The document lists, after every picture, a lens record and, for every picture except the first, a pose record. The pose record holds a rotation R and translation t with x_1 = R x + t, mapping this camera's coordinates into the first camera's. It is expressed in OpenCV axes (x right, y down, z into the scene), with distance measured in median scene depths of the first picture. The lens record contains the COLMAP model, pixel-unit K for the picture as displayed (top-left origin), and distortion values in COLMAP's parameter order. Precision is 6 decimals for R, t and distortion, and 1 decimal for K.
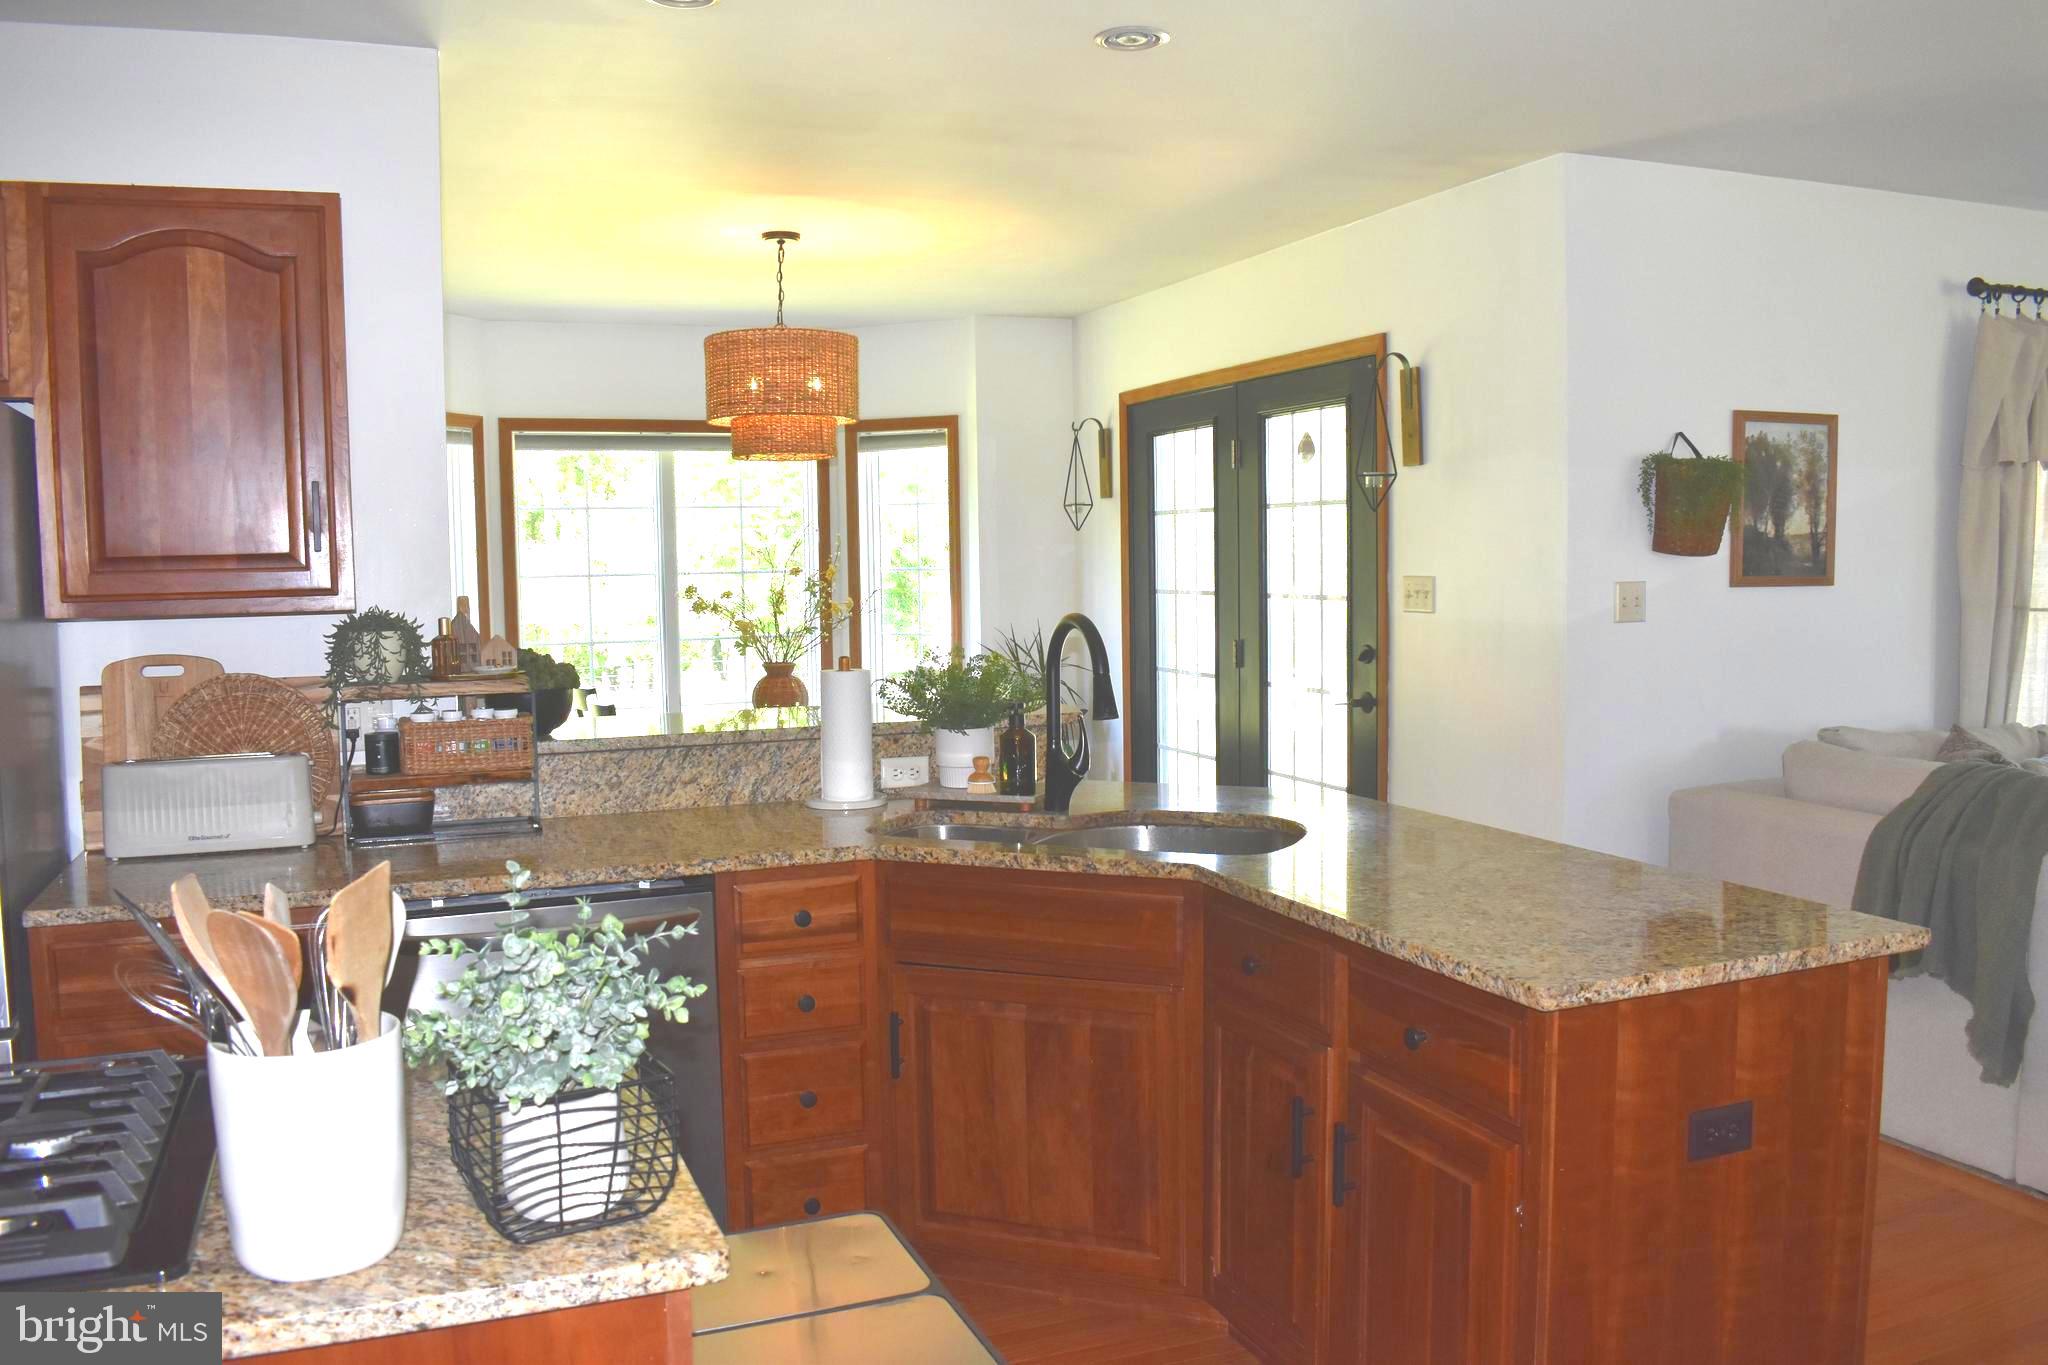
lens RADIAL K [[1647.7, 0, 1032.8], [0, 1647.7, 688.2], [0, 0, 1]] dist [-0.095646, 0.016805]
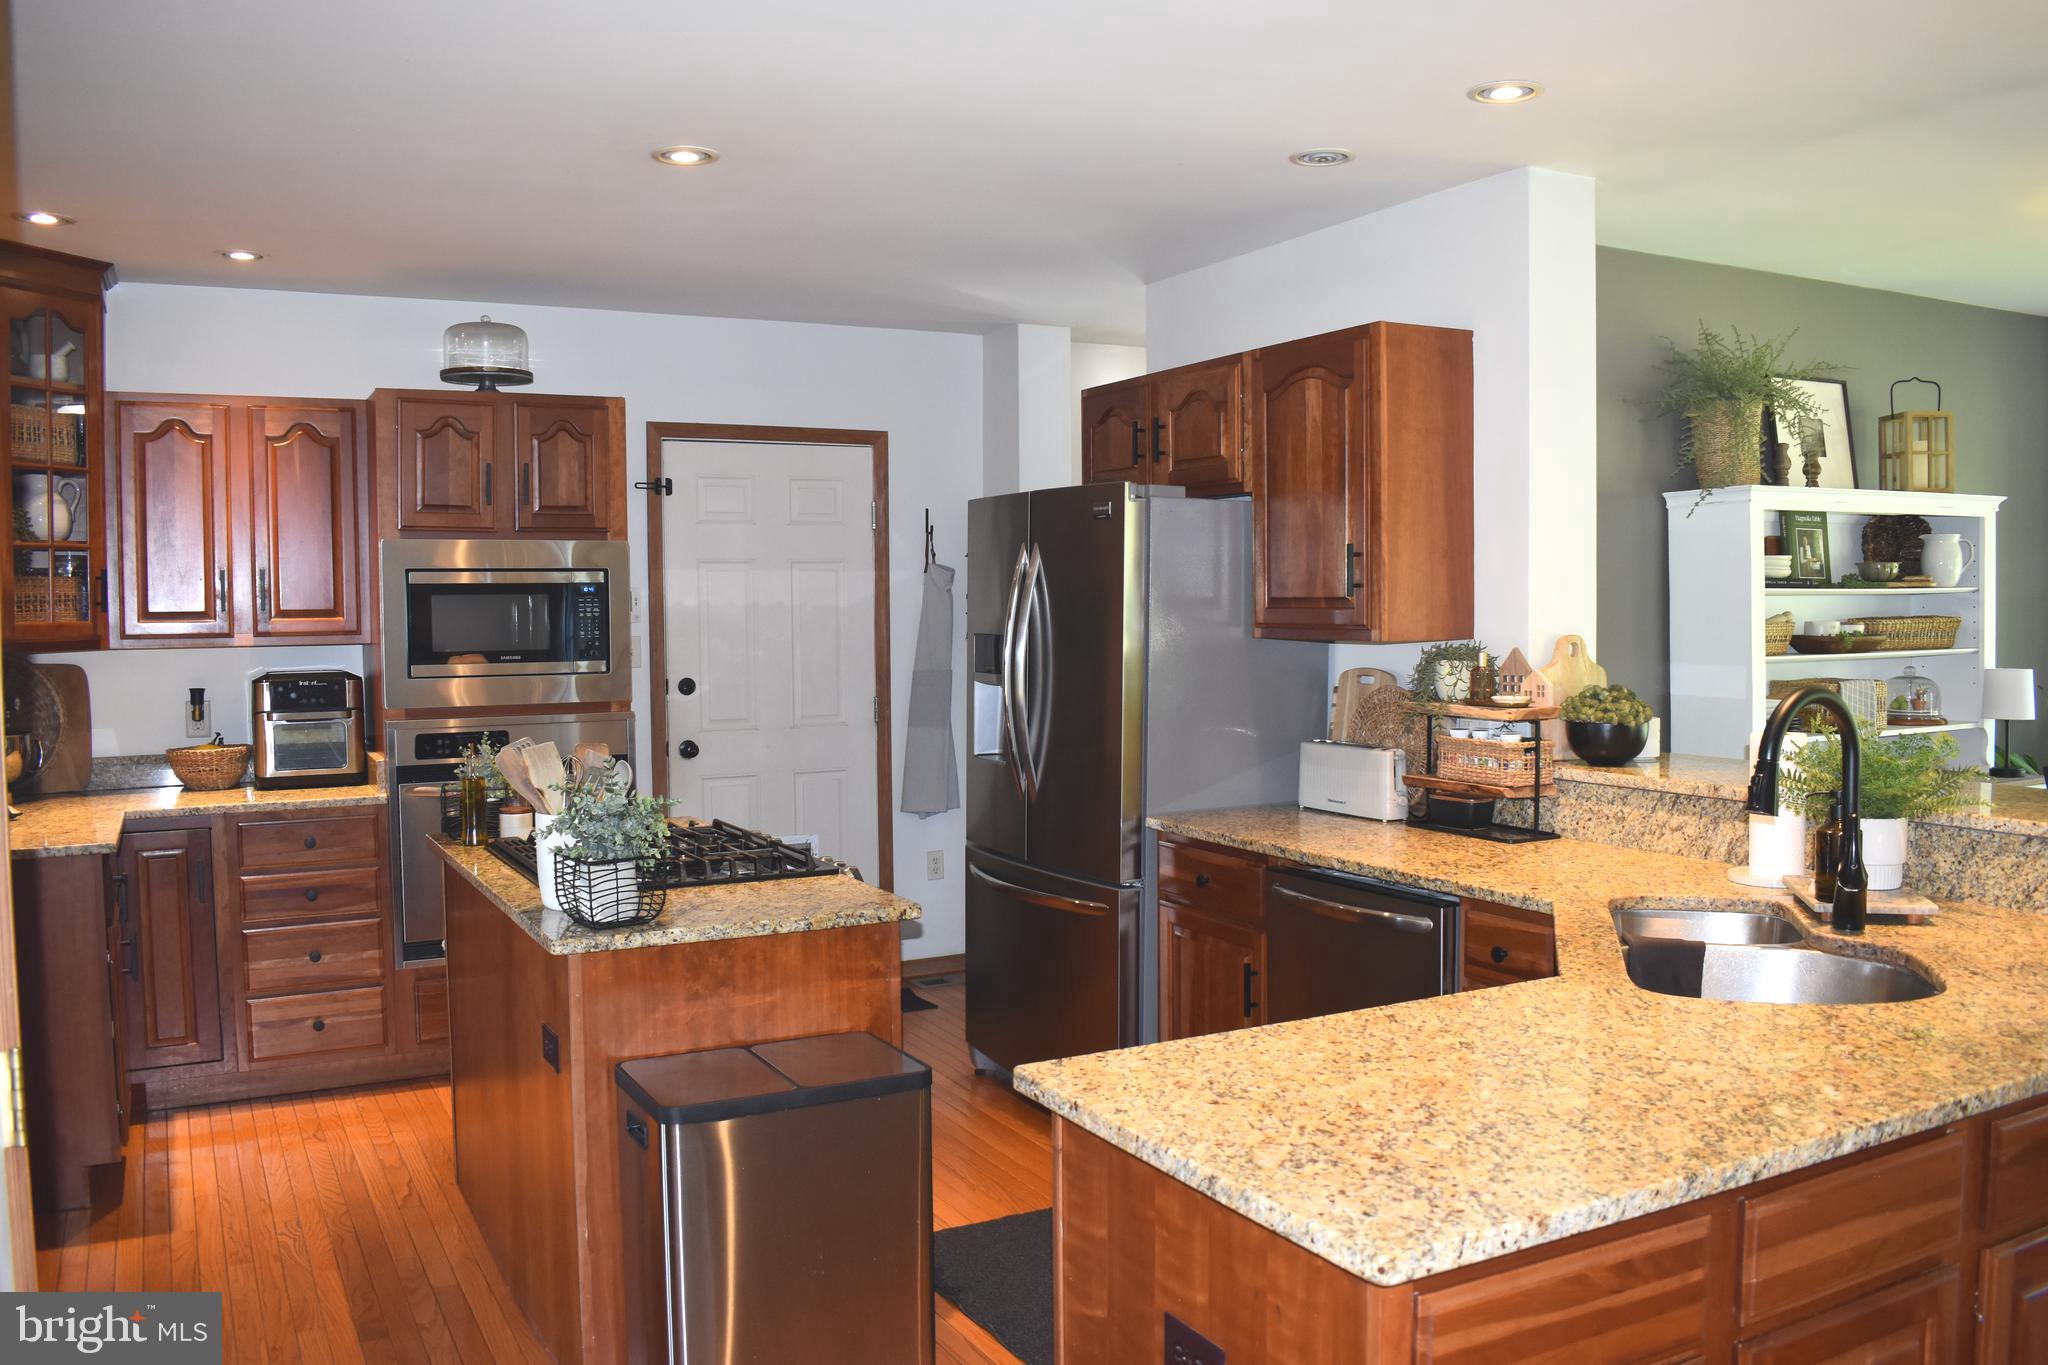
lens RADIAL K [[1647.7, 0, 1032.8], [0, 1647.7, 688.2], [0, 0, 1]] dist [-0.095646, 0.016805]
pose [[0.110770, 0.069723, -0.991397, 0.714446], [-0.073288, 0.995393, 0.061816, -0.060322], [0.991140, 0.065810, 0.115369, 0.483110]]
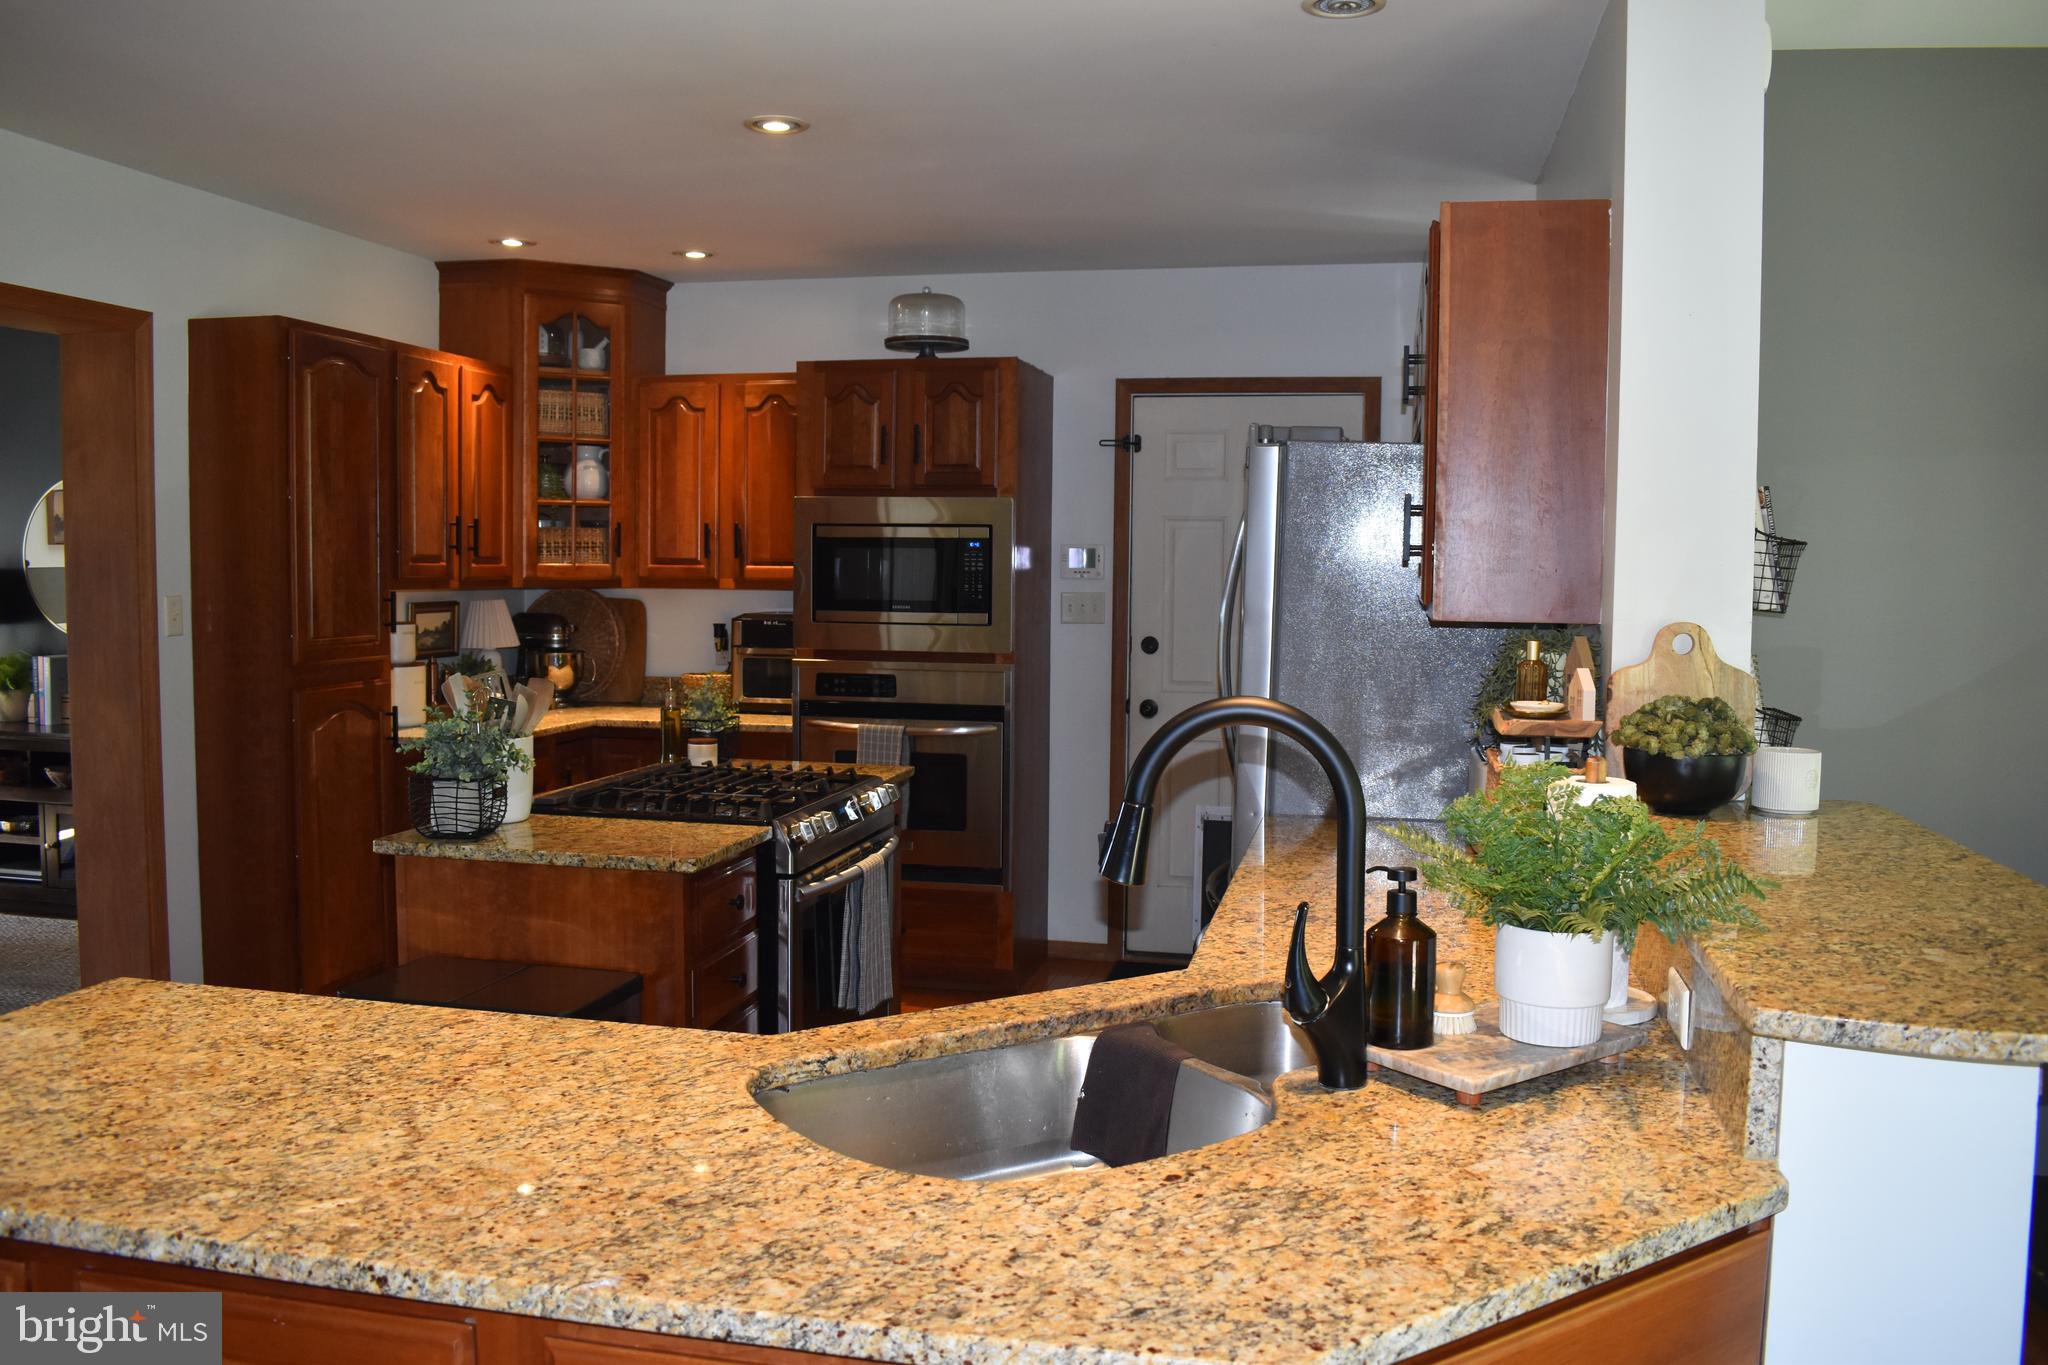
lens RADIAL K [[1647.7, 0, 1032.8], [0, 1647.7, 688.2], [0, 0, 1]] dist [-0.095646, 0.016805]
pose [[-0.557957, 0.073931, -0.826570, 0.463080], [-0.069539, 0.988356, 0.135342, -0.106514], [0.826951, 0.132994, -0.546319, 1.135325]]
